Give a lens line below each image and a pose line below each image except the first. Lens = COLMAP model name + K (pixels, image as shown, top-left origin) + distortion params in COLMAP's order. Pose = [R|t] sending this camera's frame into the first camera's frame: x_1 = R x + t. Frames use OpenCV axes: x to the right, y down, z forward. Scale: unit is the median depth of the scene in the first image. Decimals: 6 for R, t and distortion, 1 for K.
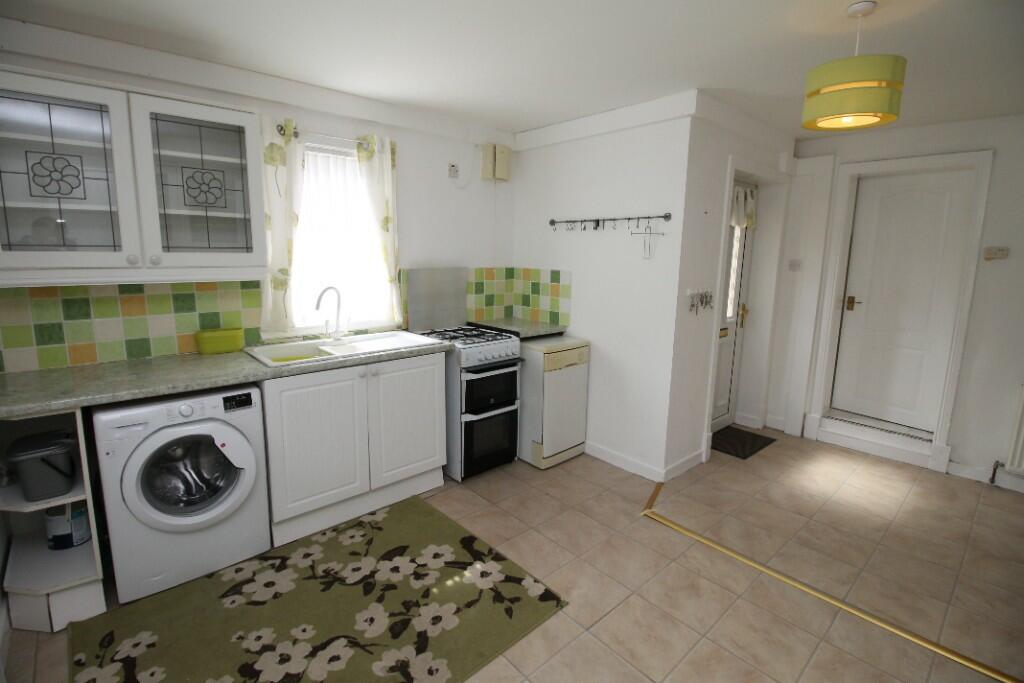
lens RADIAL K [[475.9, 0, 512.7], [0, 475.9, 329.8], [0, 0, 1]] dist [-0.001007, -0.013563]
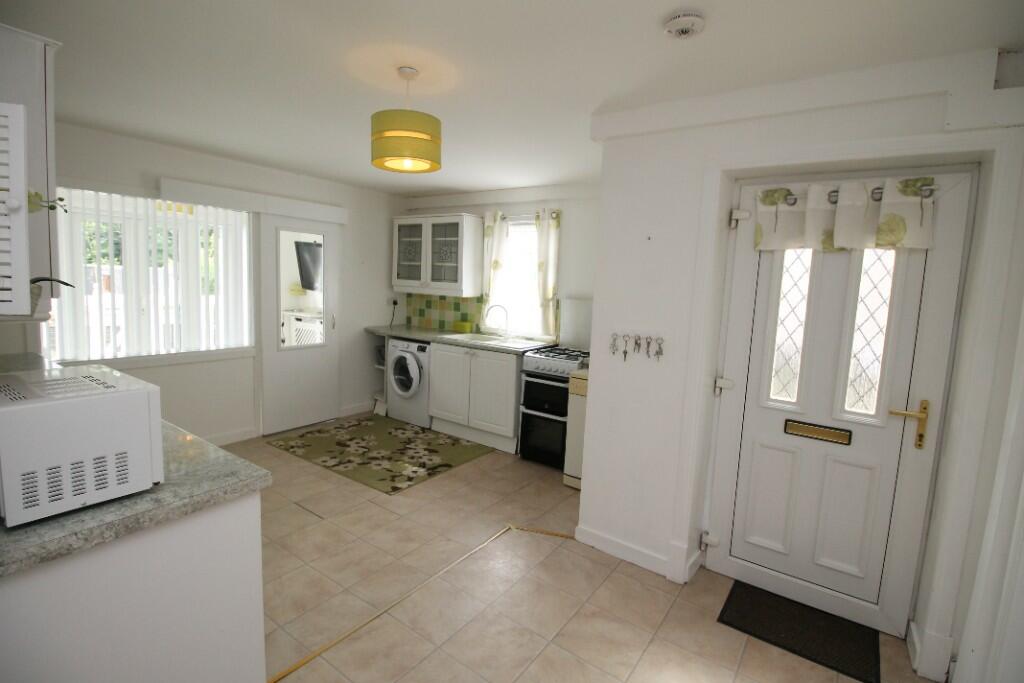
lens RADIAL K [[475.9, 0, 512.7], [0, 475.9, 329.8], [0, 0, 1]] dist [-0.001007, -0.013563]
pose [[0.222628, 0.092715, -0.970485, 1.508454], [-0.203044, 0.978048, 0.046860, -0.112395], [0.953525, 0.186619, 0.236566, 0.801768]]
